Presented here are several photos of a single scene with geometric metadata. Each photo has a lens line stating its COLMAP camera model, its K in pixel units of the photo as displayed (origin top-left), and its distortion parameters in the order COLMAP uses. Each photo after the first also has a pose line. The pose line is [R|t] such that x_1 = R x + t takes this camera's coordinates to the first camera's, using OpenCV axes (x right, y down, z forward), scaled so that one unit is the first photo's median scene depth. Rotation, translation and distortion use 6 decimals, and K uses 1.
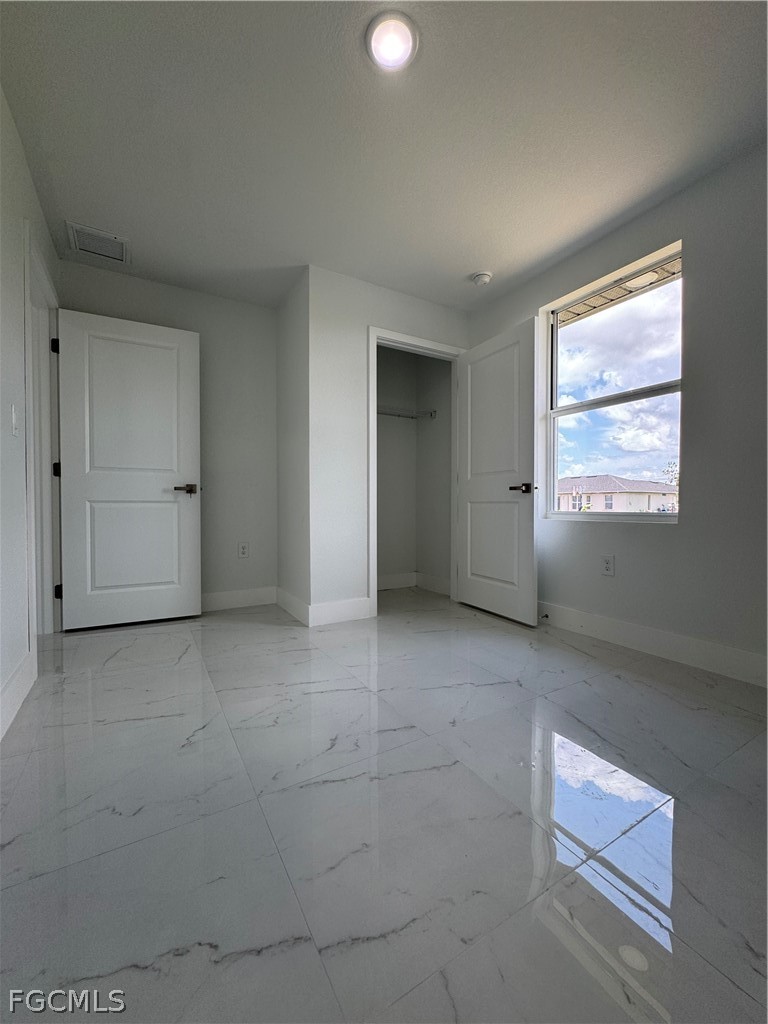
lens RADIAL K [[412.2, 0, 384.0], [0, 412.2, 512.0], [0, 0, 1]] dist [-0.000683, -0.000043]
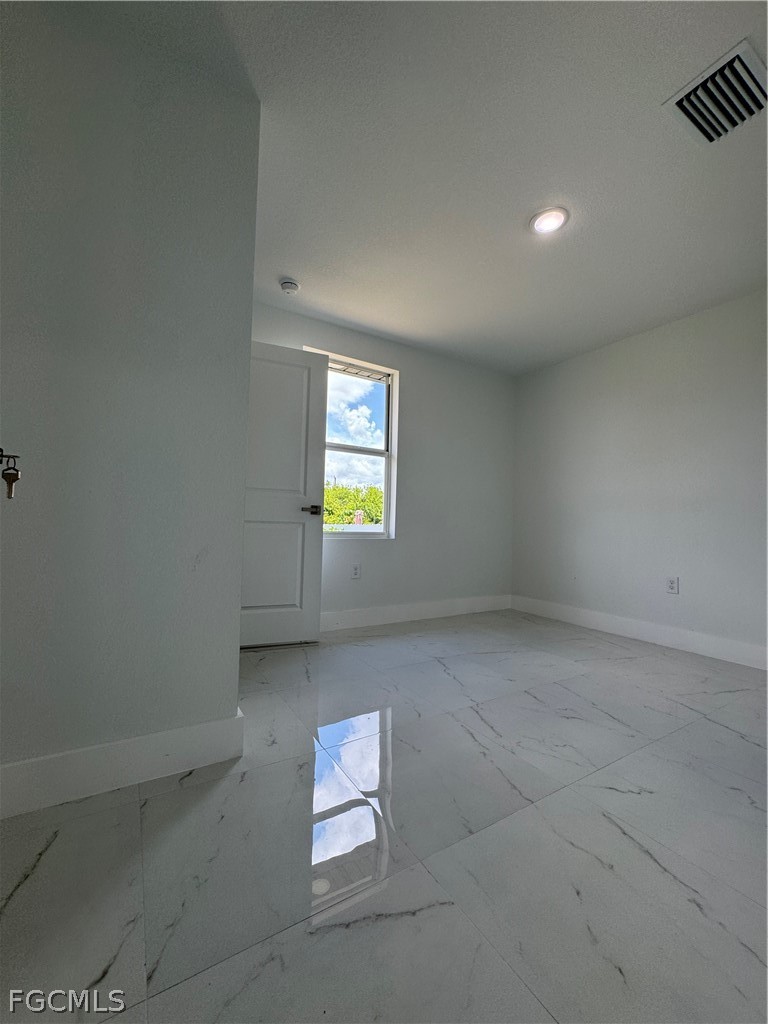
lens RADIAL K [[412.2, 0, 384.0], [0, 412.2, 512.0], [0, 0, 1]] dist [-0.000683, -0.000043]
pose [[-0.008376, 0.034665, 0.999364, -0.815639], [0.009458, 0.999357, -0.034585, -0.015327], [-0.999920, 0.009163, -0.008699, 0.927801]]
